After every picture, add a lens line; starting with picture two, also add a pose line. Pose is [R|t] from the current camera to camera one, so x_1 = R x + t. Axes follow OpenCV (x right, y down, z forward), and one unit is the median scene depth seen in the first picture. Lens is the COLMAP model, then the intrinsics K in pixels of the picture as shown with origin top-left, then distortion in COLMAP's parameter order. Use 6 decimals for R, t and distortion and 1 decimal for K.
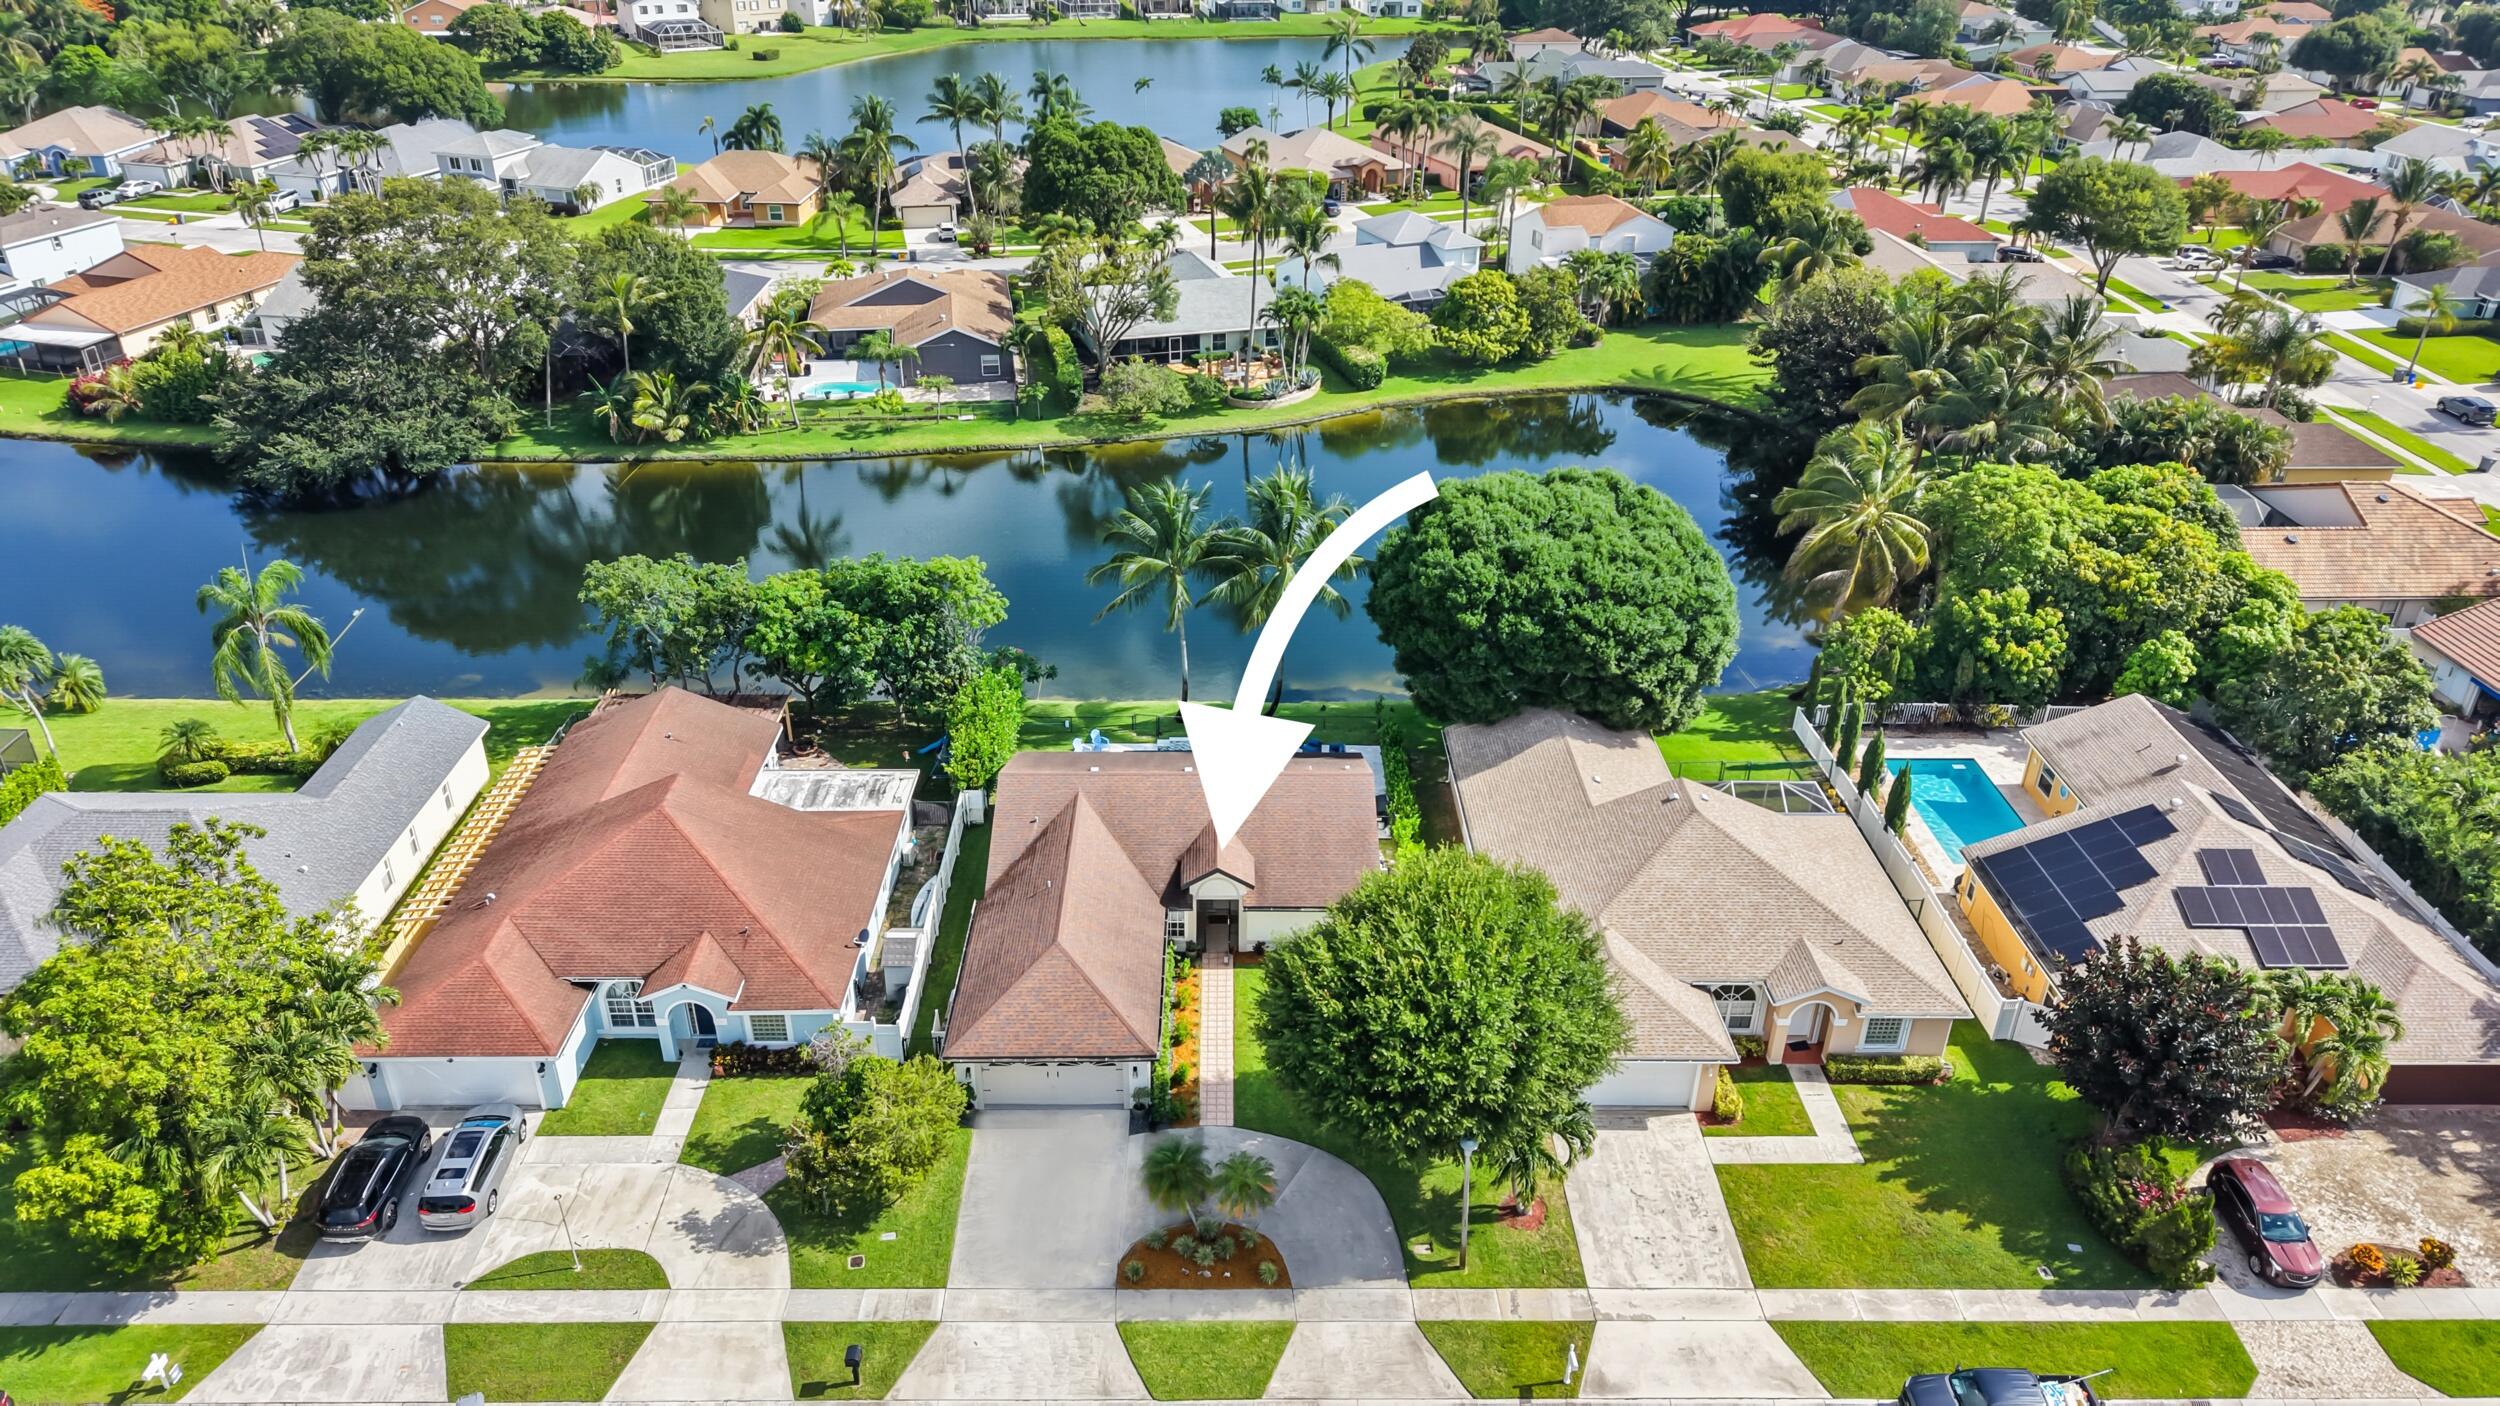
lens RADIAL K [[1665.8, 0, 1250.0], [0, 1665.8, 703.0], [0, 0, 1]] dist [0.084977, -0.113869]
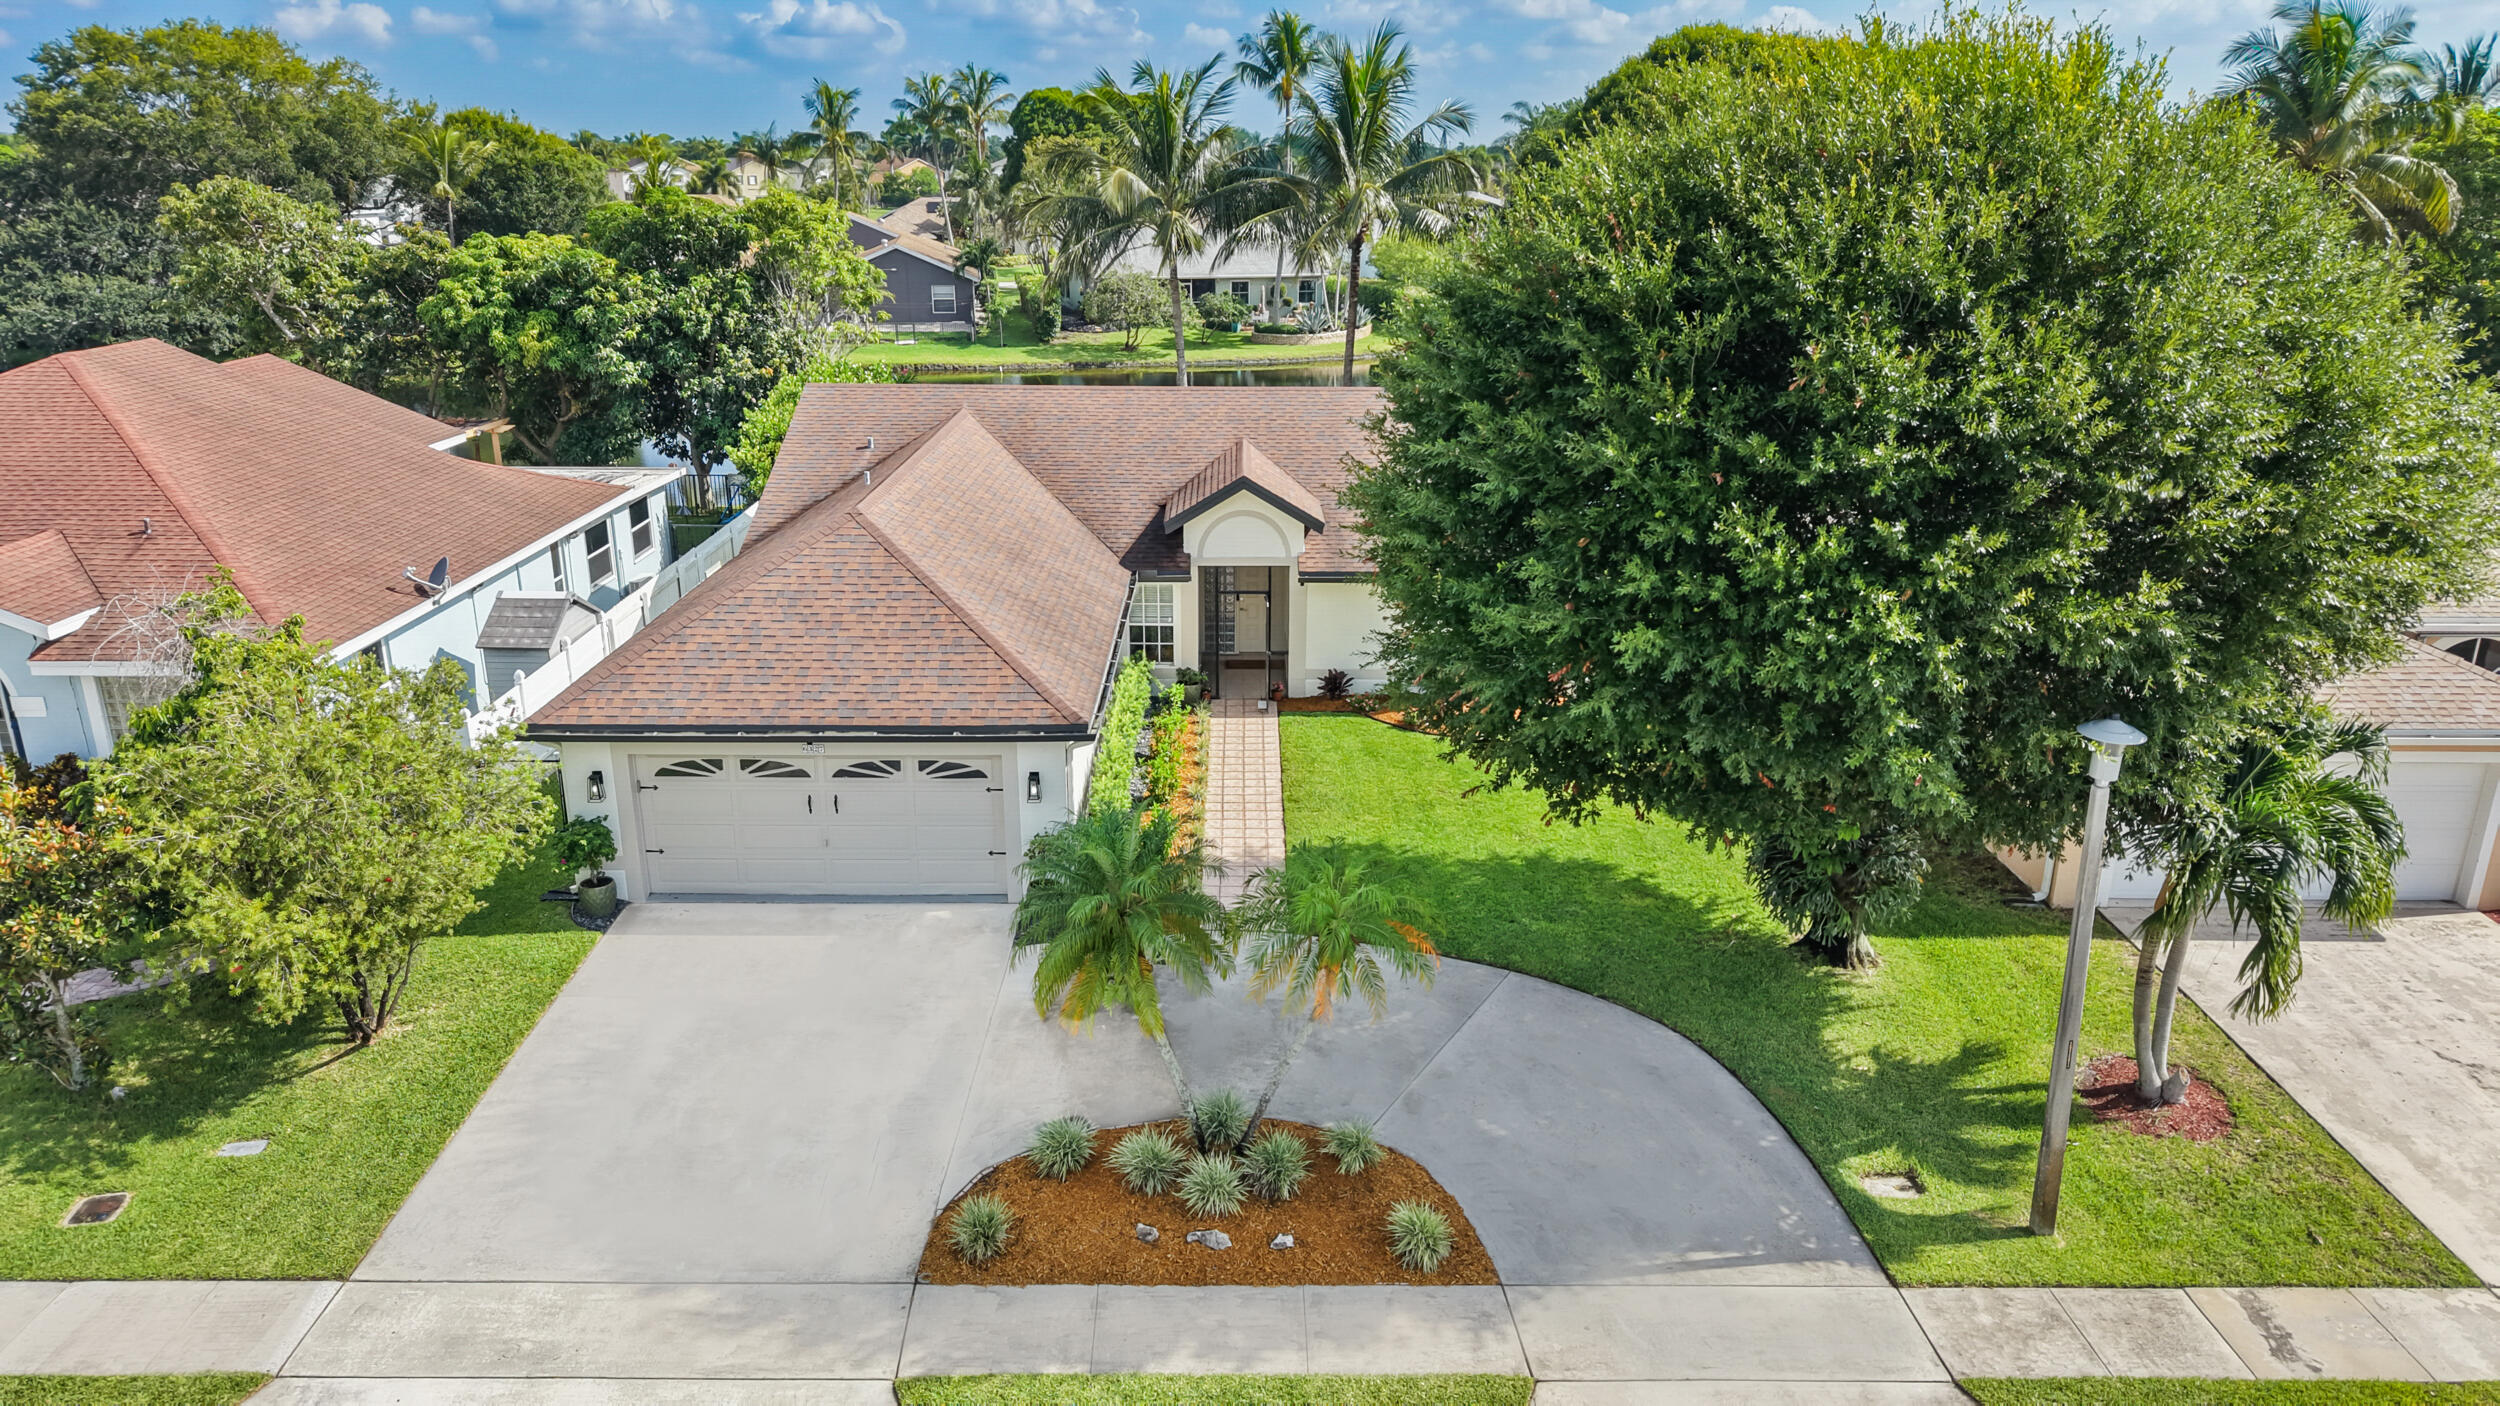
lens RADIAL K [[1665.8, 0, 1250.0], [0, 1665.8, 703.0], [0, 0, 1]] dist [0.084977, -0.113869]
pose [[0.999919, -0.005736, -0.011333, -0.012581], [0.003634, 0.984120, -0.177469, 0.238346], [0.012171, 0.177414, 0.984061, 0.545117]]
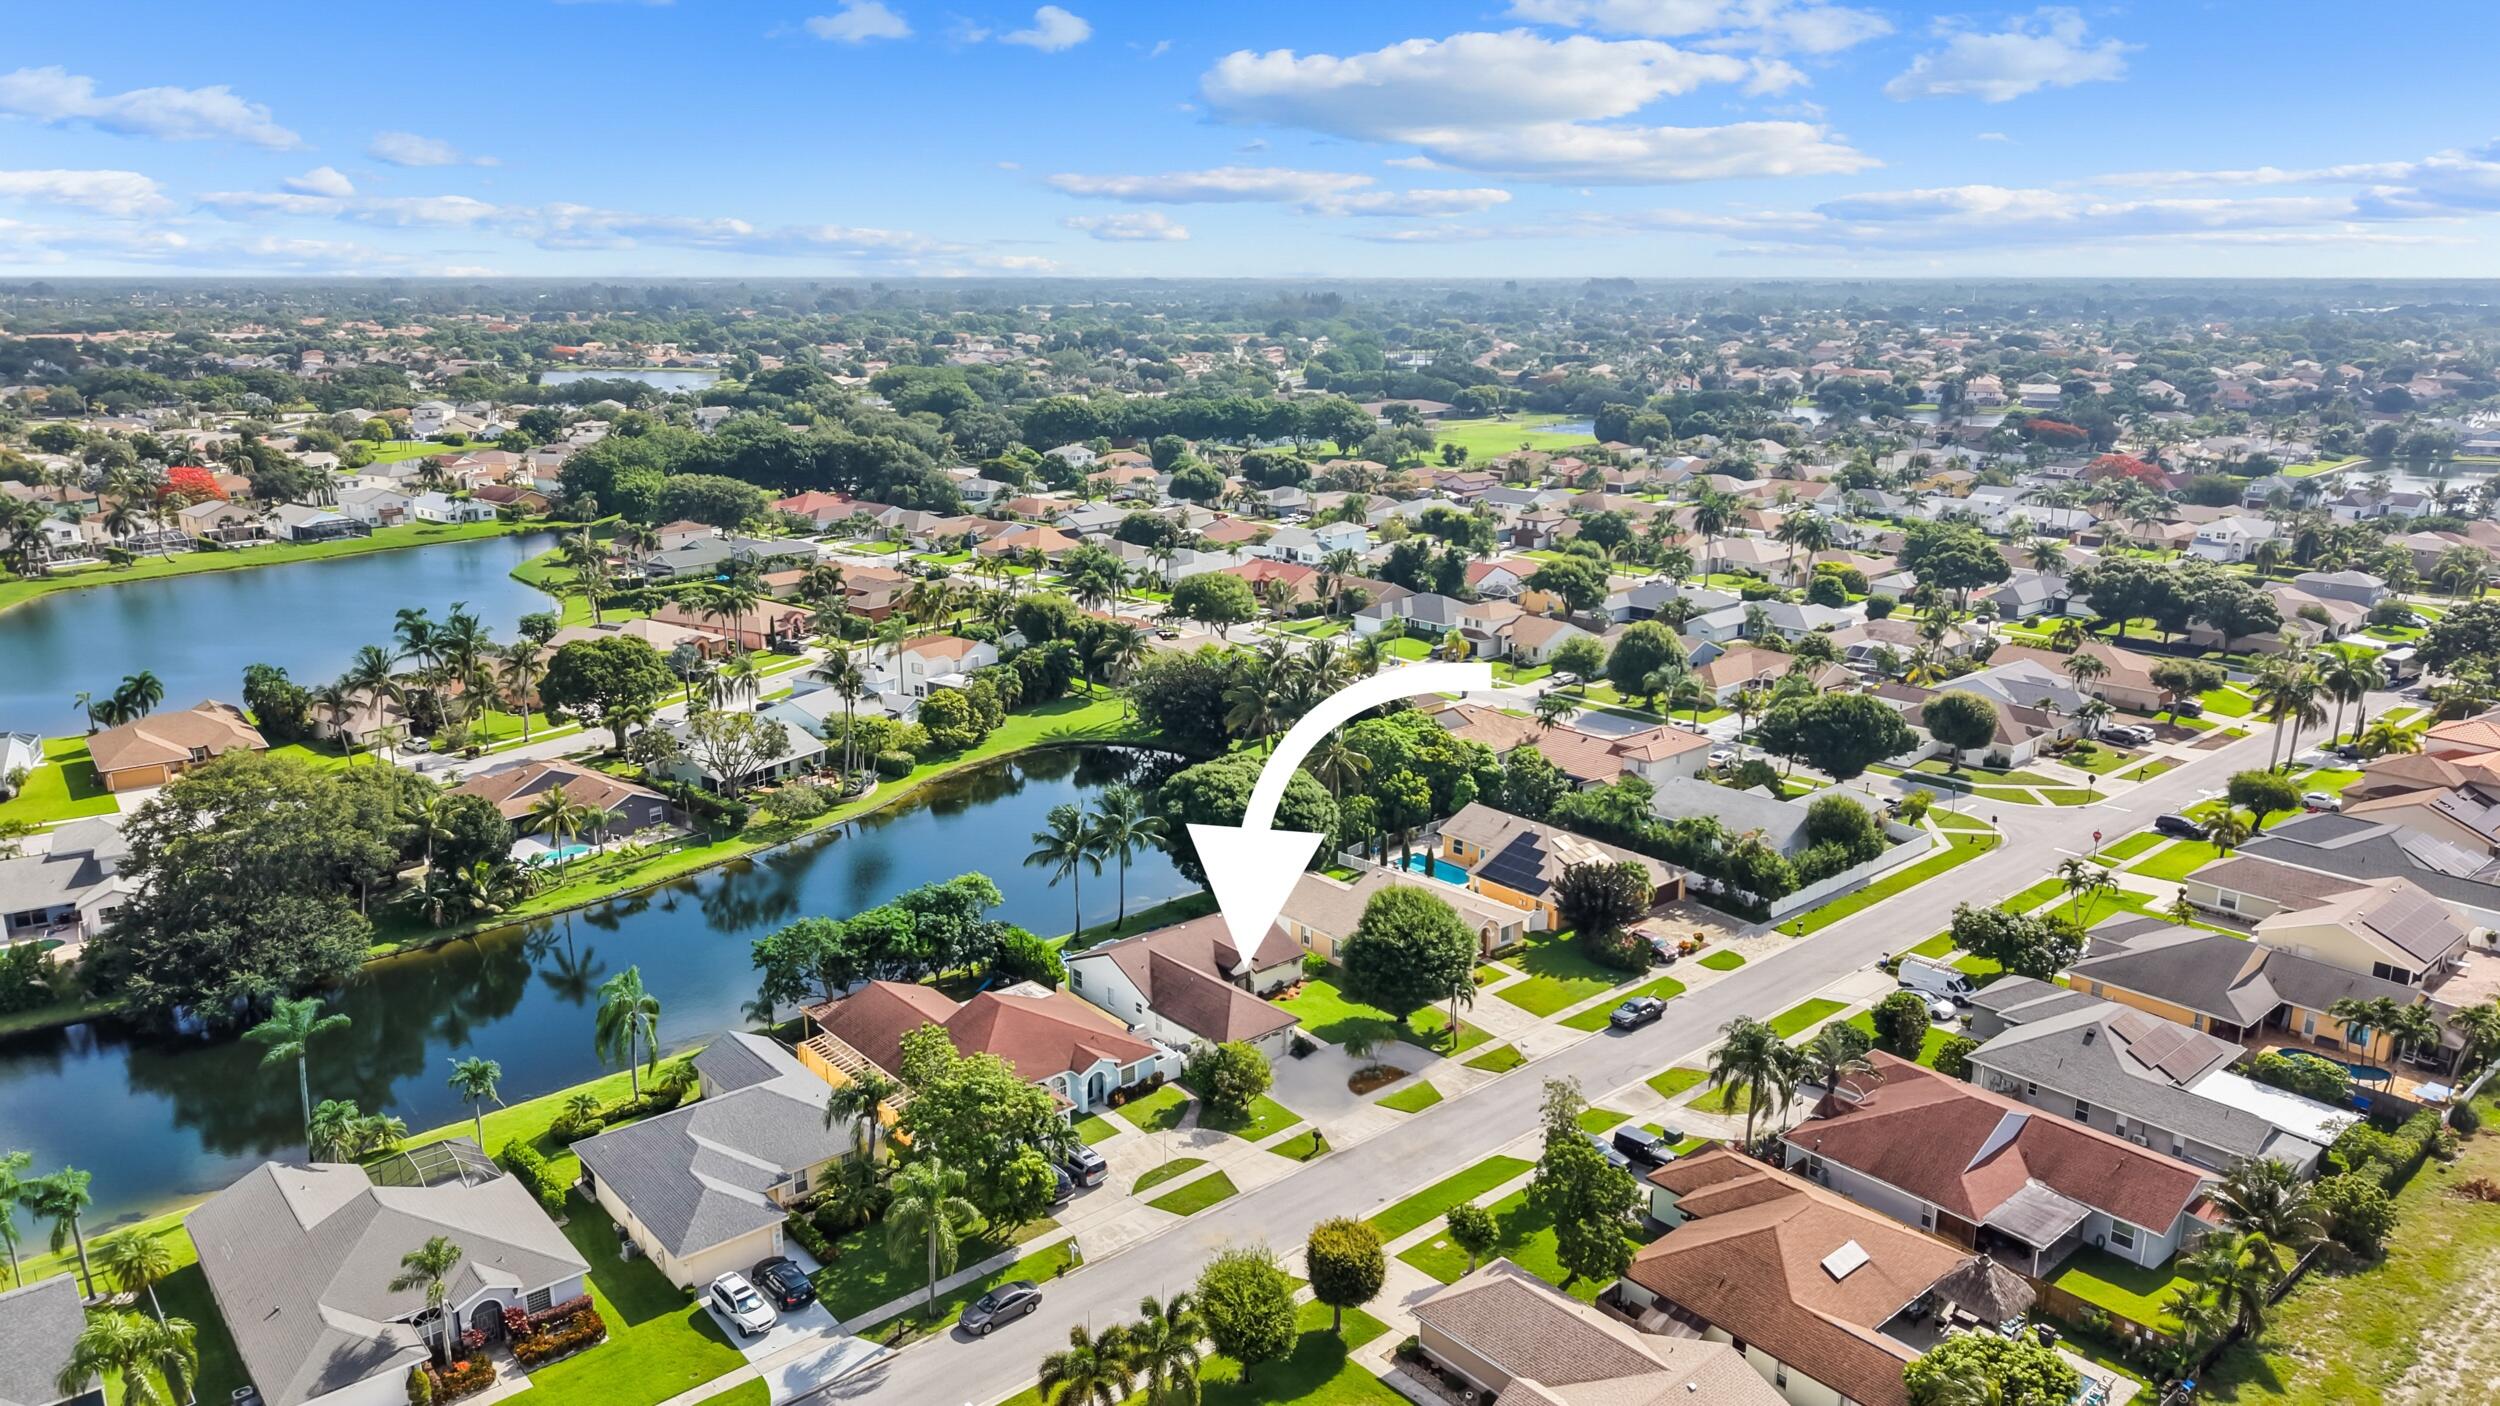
lens RADIAL K [[1665.8, 0, 1250.0], [0, 1665.8, 703.0], [0, 0, 1]] dist [0.084977, -0.113869]
pose [[0.766357, -0.172181, 0.618911, -1.186453], [0.315547, 0.940074, -0.129192, 0.074125], [-0.559578, 0.294303, 0.774763, -0.650942]]
